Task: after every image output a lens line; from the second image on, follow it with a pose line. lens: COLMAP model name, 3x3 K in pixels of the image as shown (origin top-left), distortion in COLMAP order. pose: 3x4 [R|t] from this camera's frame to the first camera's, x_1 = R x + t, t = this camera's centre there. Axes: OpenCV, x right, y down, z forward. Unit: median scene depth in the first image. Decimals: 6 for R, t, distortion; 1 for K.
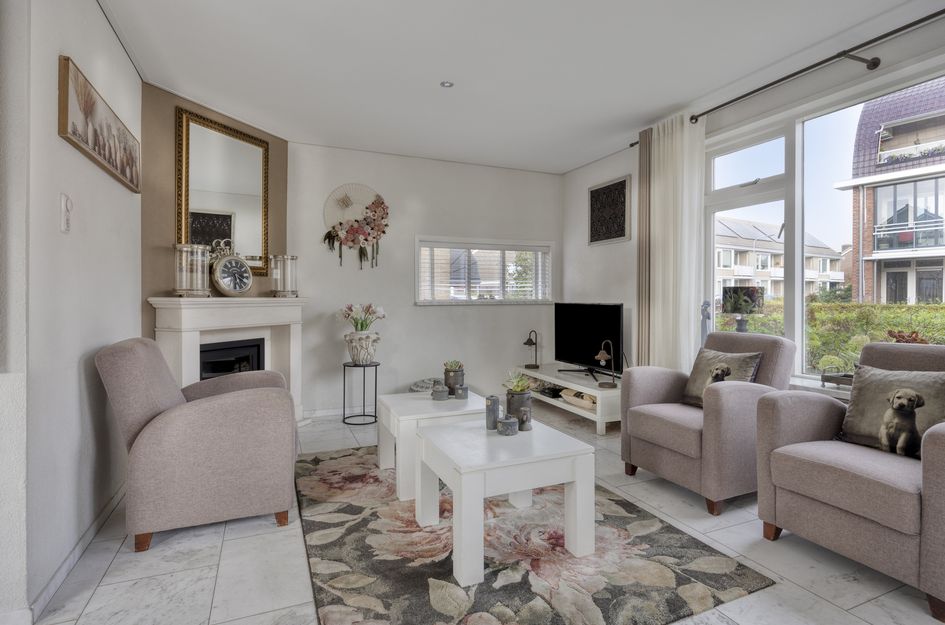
lens RADIAL K [[481.8, 0, 474.9], [0, 481.8, 300.0], [0, 0, 1]] dist [-0.002431, -0.000144]
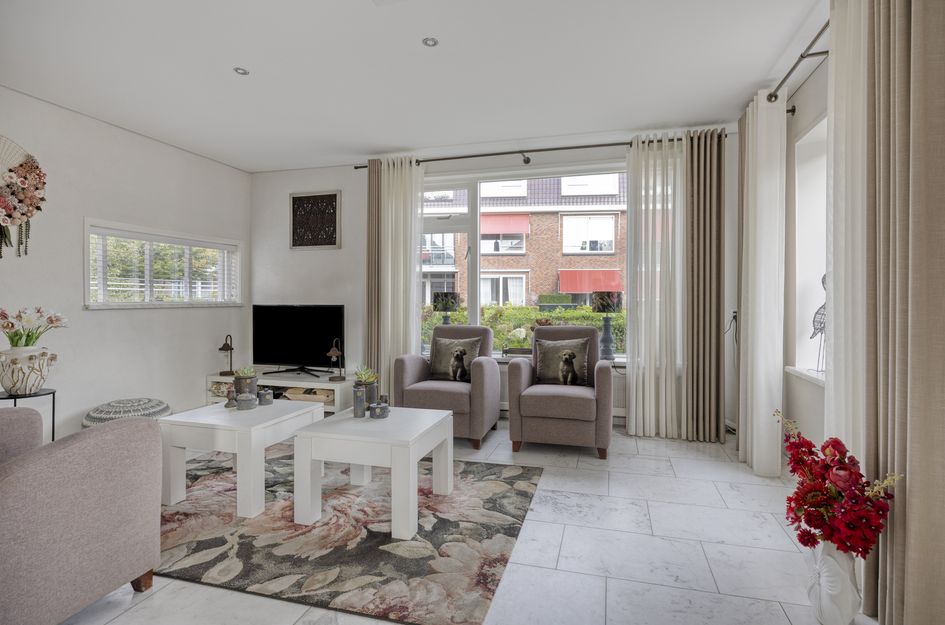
lens RADIAL K [[481.8, 0, 474.9], [0, 481.8, 300.0], [0, 0, 1]] dist [-0.002431, -0.000144]
pose [[0.634052, 0.001198, 0.773290, -0.431093], [0.000956, 0.999997, -0.002333, -0.001819], [-0.773290, 0.002218, 0.634049, 0.052942]]
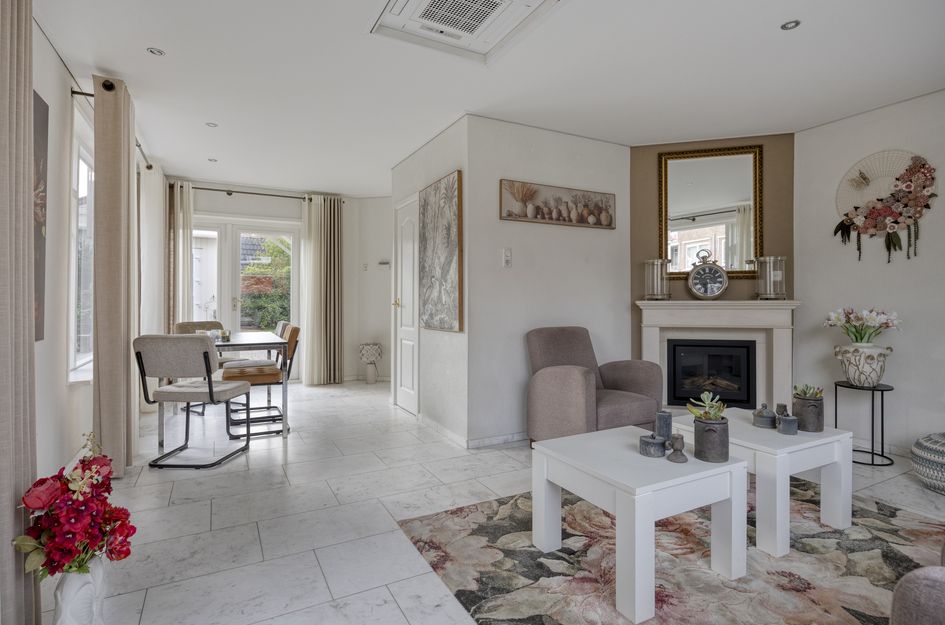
lens RADIAL K [[476.7, 0, 480.3], [0, 476.7, 299.6], [0, 0, 1]] dist [-0.007163, -0.000853]
pose [[0.089292, -0.005604, -0.995990, 0.567142], [-0.004028, 0.999974, -0.005987, 0.001270], [0.995997, 0.004547, 0.089268, 0.382862]]
